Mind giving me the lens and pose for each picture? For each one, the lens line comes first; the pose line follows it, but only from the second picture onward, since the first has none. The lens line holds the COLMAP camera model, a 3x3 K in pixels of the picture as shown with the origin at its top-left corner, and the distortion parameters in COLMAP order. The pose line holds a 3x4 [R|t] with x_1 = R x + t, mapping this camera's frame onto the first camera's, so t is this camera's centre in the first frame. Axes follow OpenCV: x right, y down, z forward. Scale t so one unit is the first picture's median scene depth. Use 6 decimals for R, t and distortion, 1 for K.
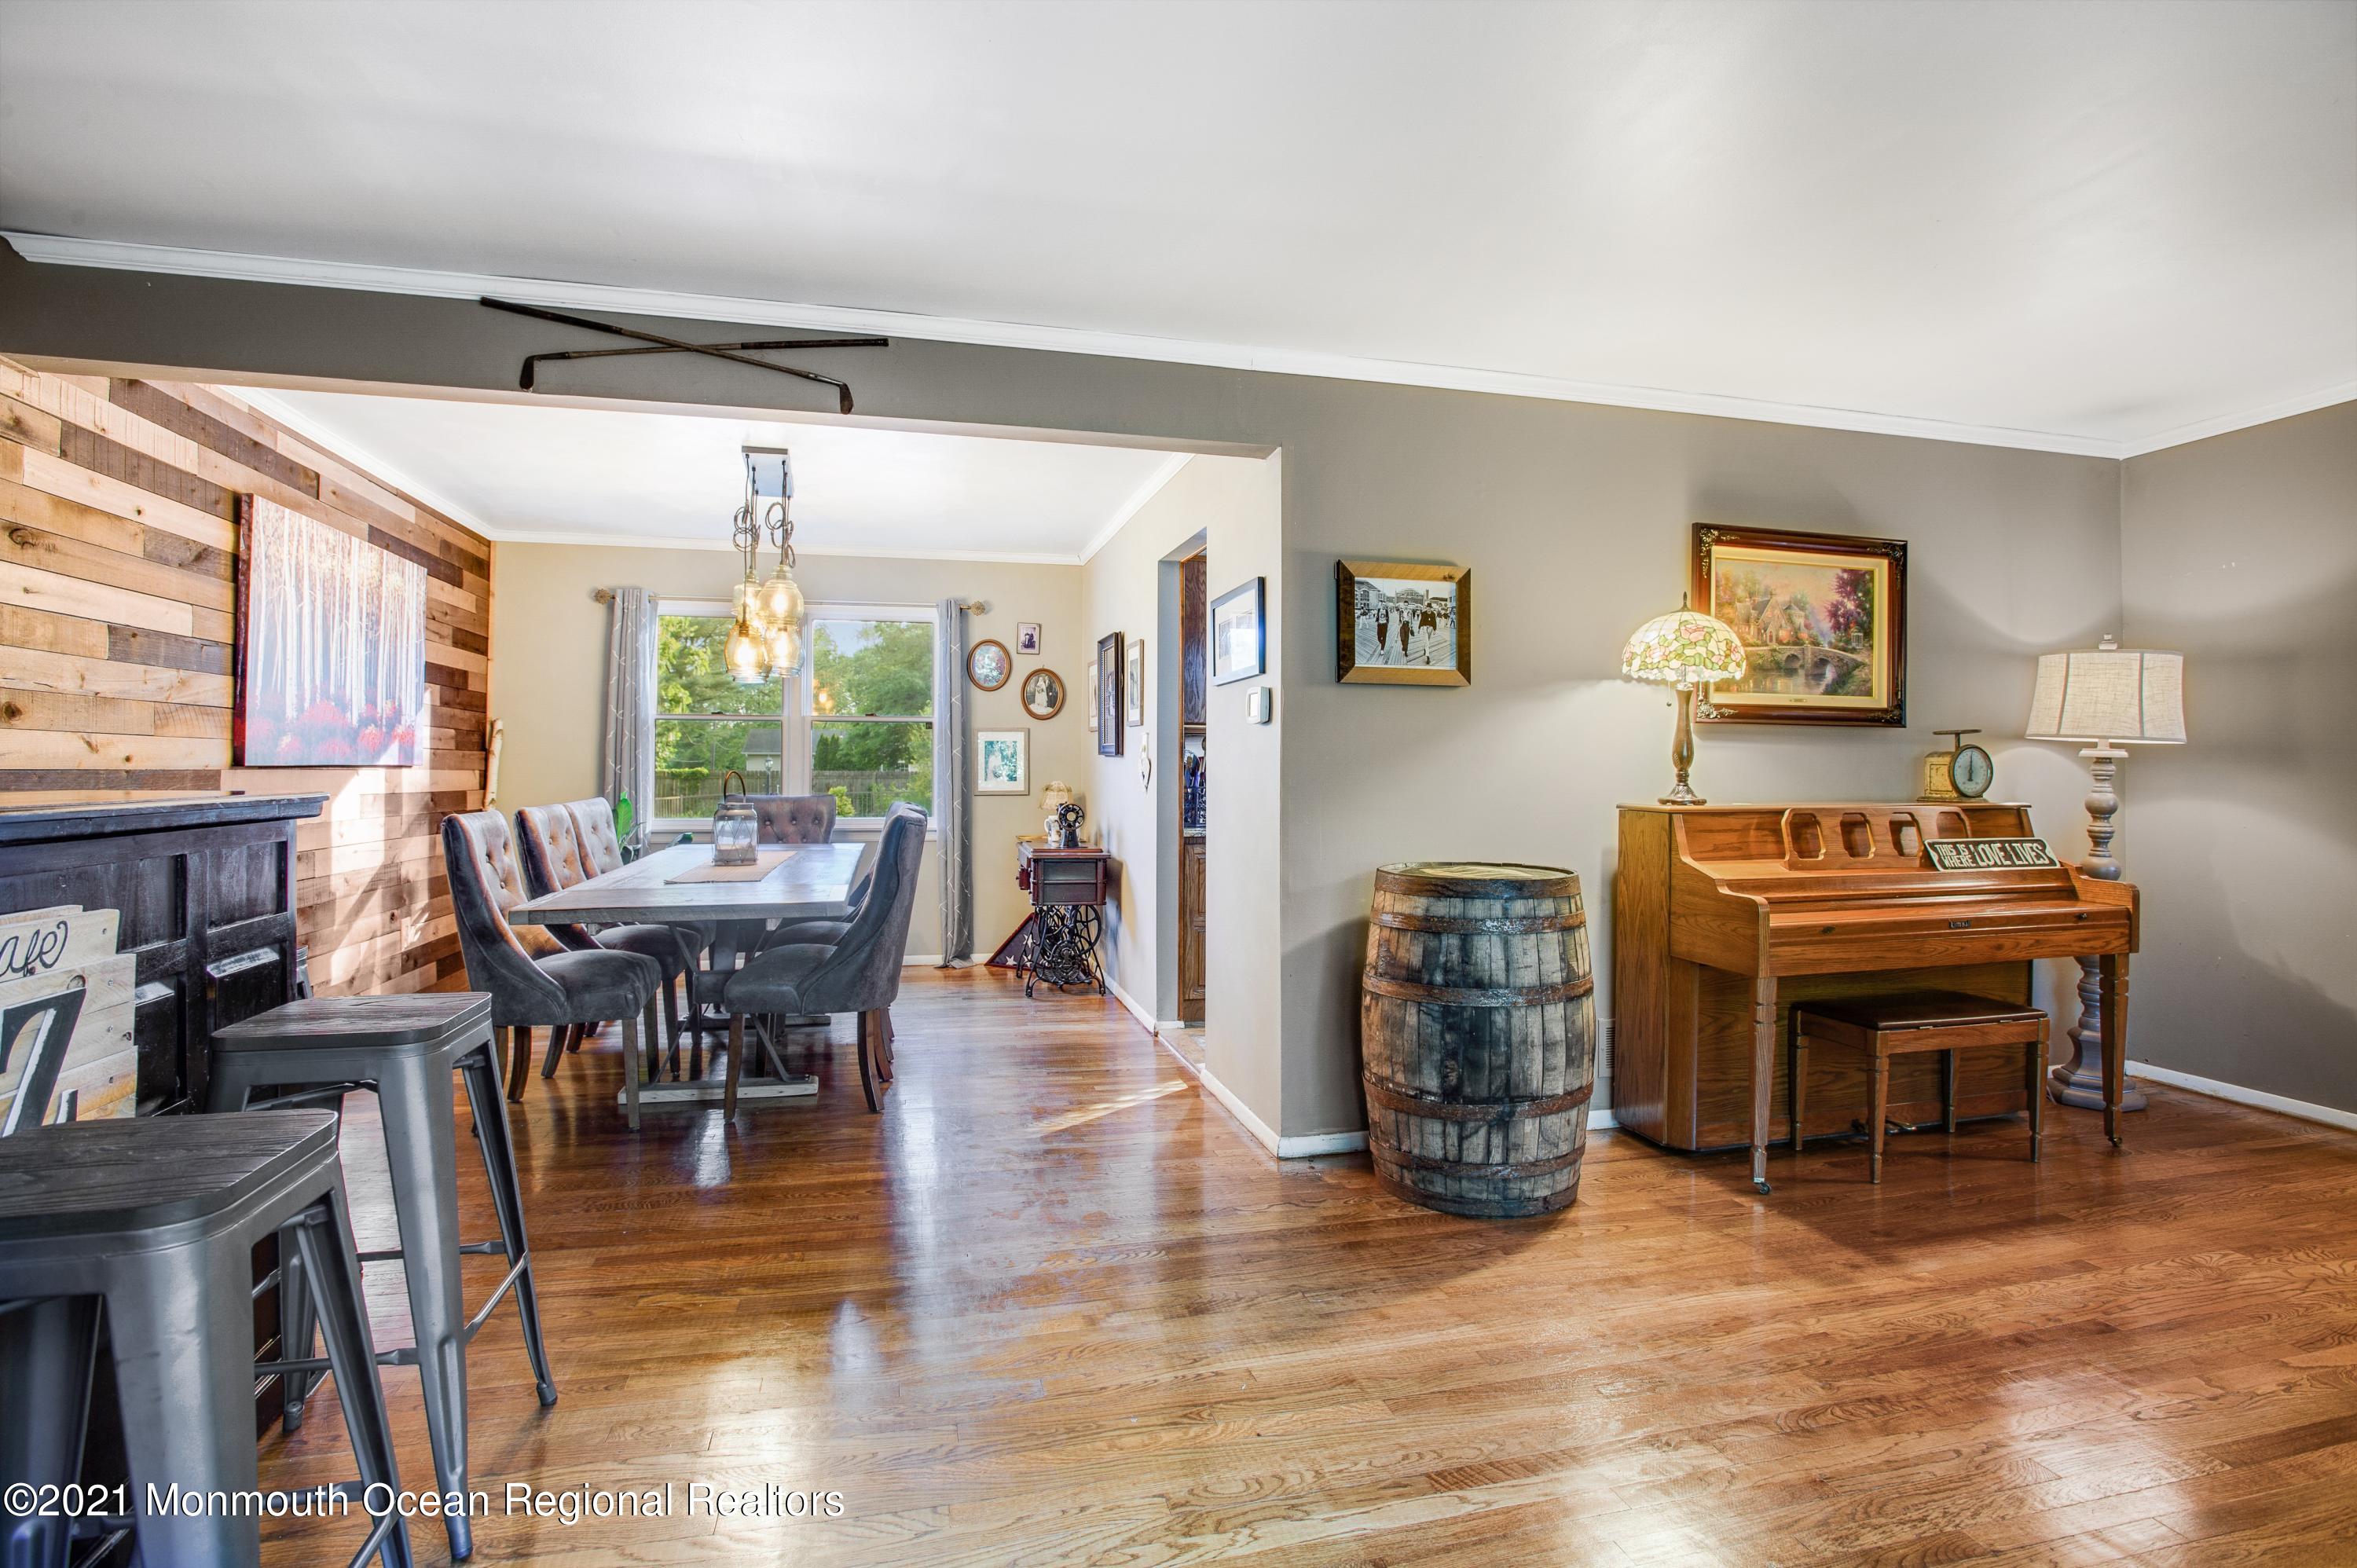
lens RADIAL K [[1127.4, 0, 1168.4], [0, 1127.4, 781.4], [0, 0, 1]] dist [0.010402, 0.000221]
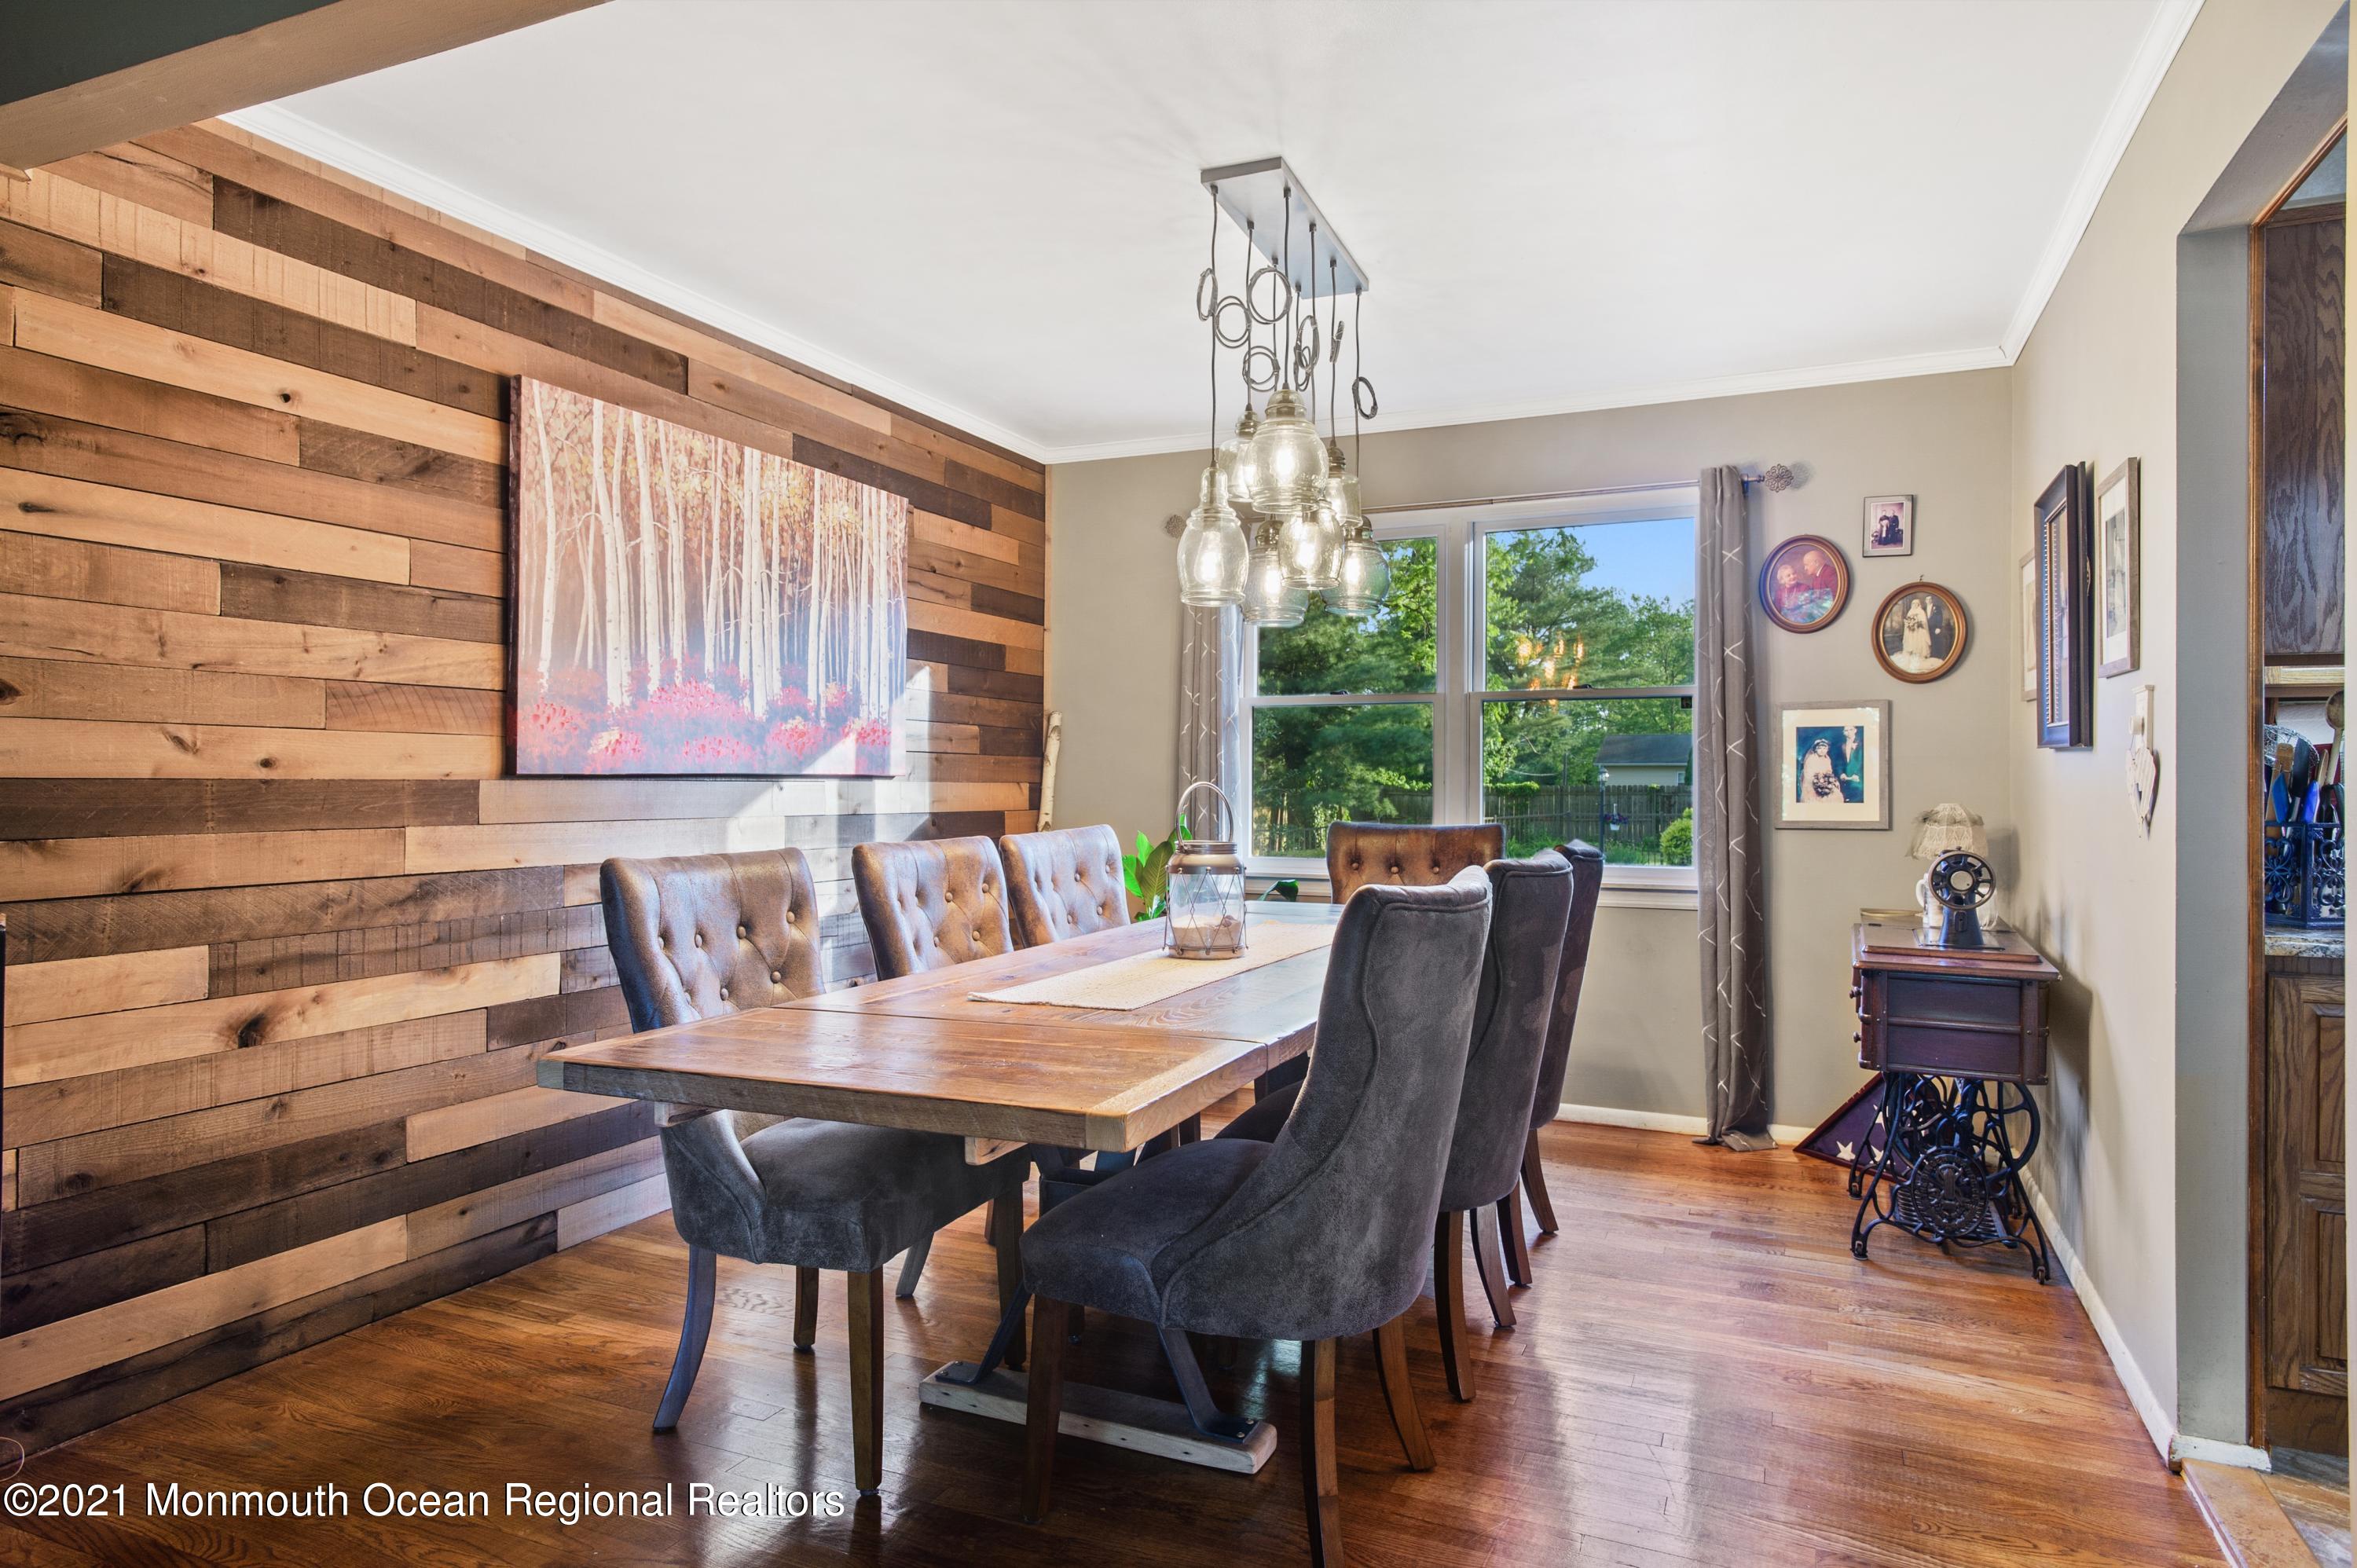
lens RADIAL K [[1384.6, 0, 1178.6], [0, 1384.6, 781.1], [0, 0, 1]] dist [0.018189, -0.012278]
pose [[0.790695, -0.001959, -0.612207, 0.013277], [-0.005887, 0.999924, -0.010804, -0.002379], [0.612182, 0.012147, 0.790624, 0.468689]]
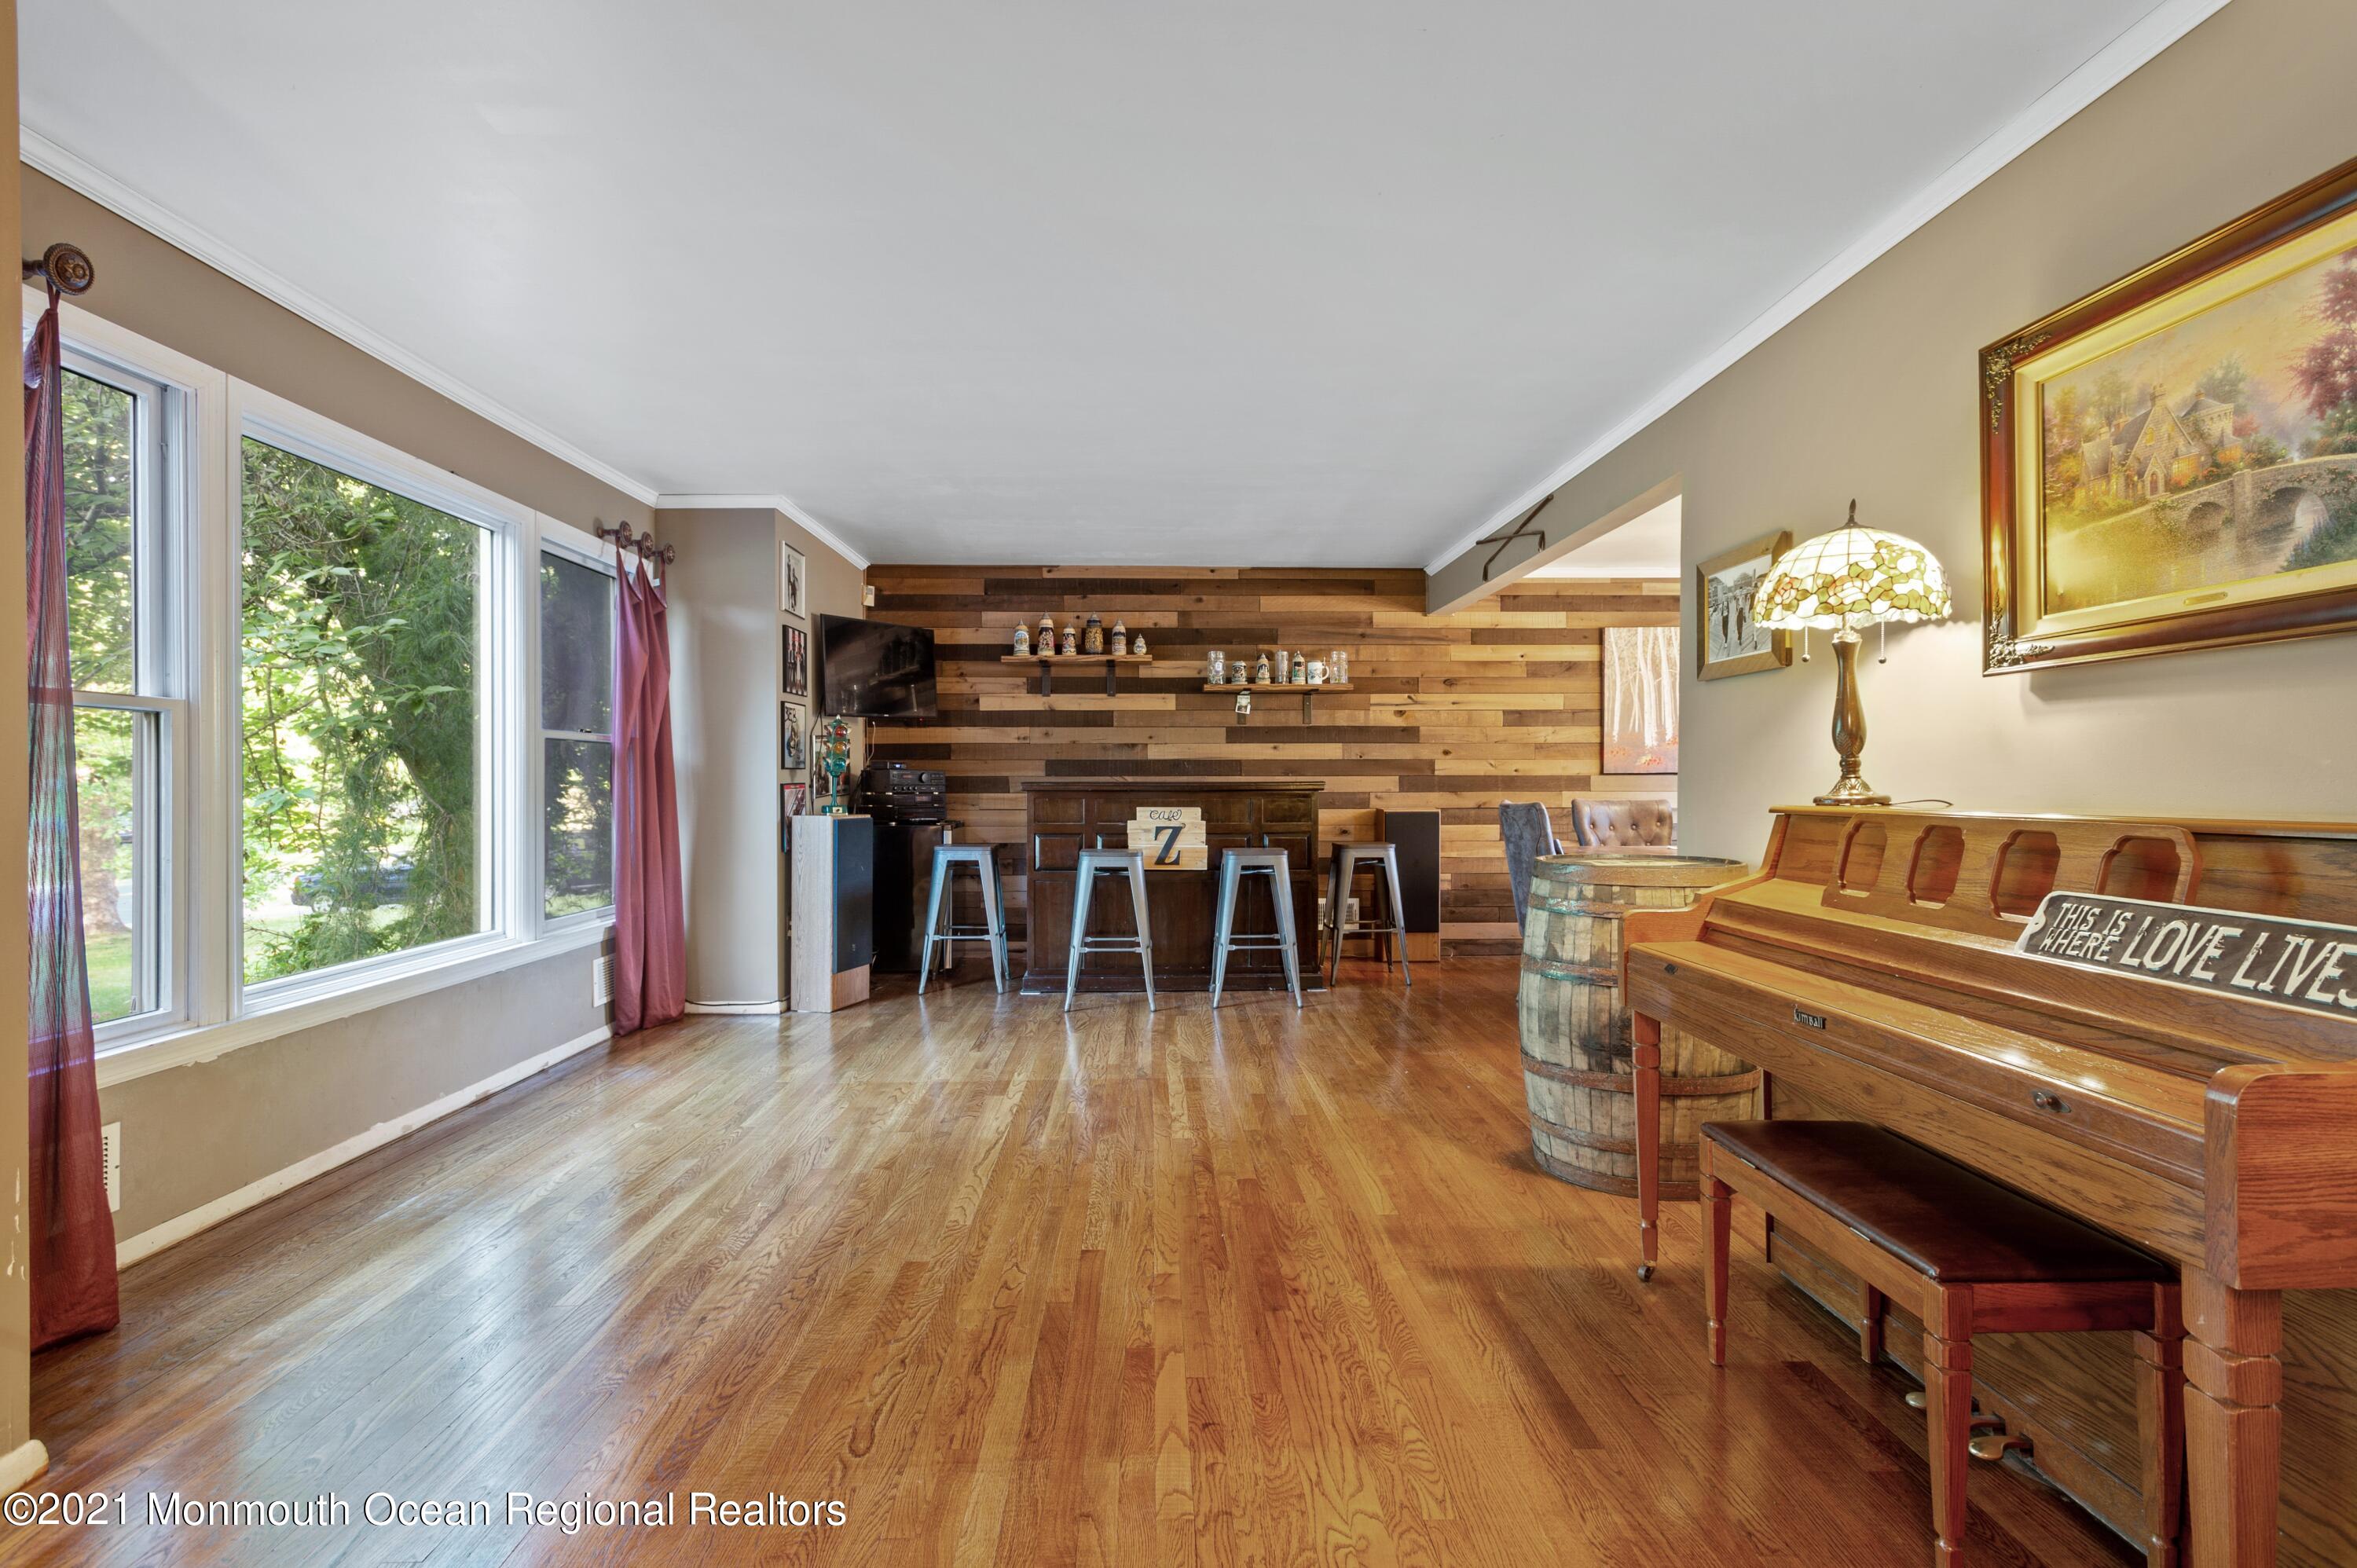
lens RADIAL K [[1127.4, 0, 1169.8], [0, 1127.4, 789.1], [0, 0, 1]] dist [0.010402, 0.000221]
pose [[-0.220957, 0.002589, -0.975280, 0.937765], [-0.008389, 0.999954, 0.004555, 0.008231], [0.975248, 0.009188, -0.220925, 0.573011]]
